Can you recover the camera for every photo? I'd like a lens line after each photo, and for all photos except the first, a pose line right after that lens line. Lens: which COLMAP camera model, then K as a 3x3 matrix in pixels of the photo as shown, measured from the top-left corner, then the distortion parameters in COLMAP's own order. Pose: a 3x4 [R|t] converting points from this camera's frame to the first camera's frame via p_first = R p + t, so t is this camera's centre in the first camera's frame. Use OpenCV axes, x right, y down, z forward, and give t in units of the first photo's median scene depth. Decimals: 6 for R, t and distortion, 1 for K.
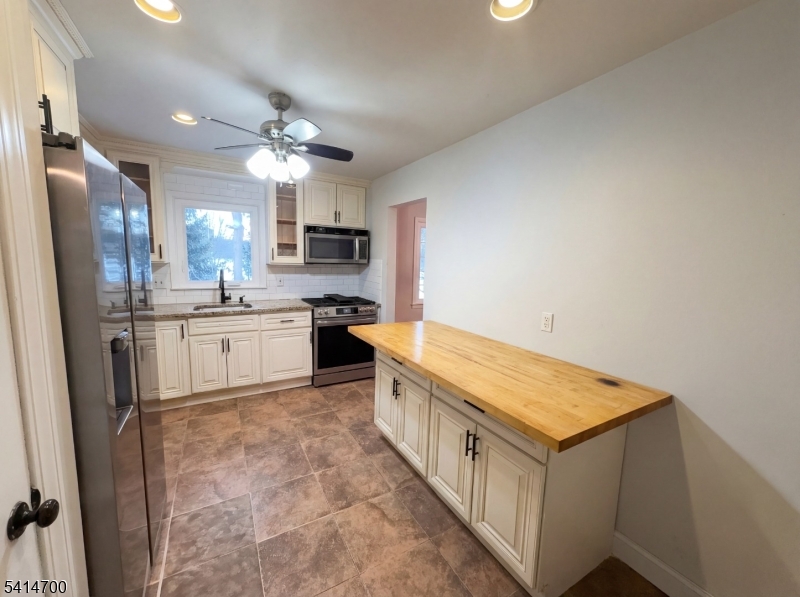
lens RADIAL K [[319.3, 0, 399.5], [0, 319.3, 297.9], [0, 0, 1]] dist [-0.018794, -0.000613]
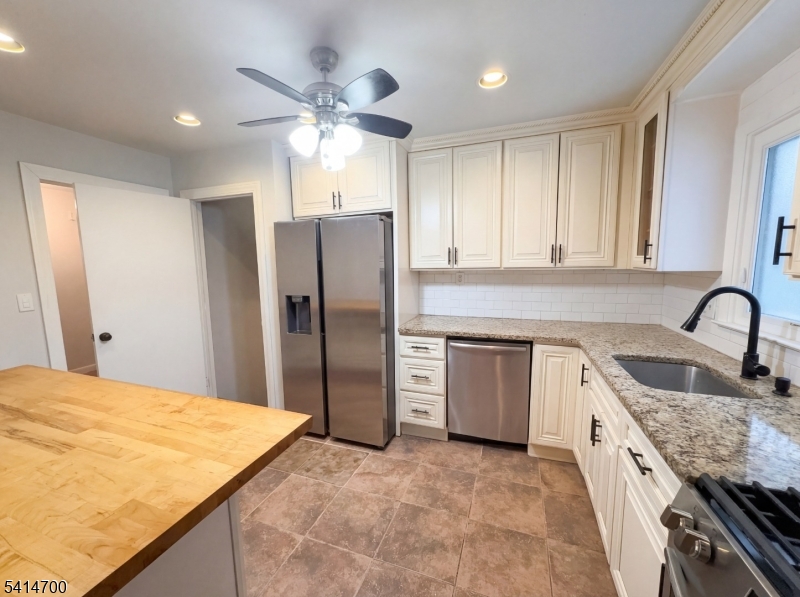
lens RADIAL K [[319.3, 0, 400.1], [0, 319.3, 299.4], [0, 0, 1]] dist [-0.018794, -0.000613]
pose [[-0.764163, 0.056017, -0.642586, 0.009596], [-0.091627, 0.976692, 0.194105, -0.159382], [0.638482, 0.207206, -0.741220, 1.422037]]
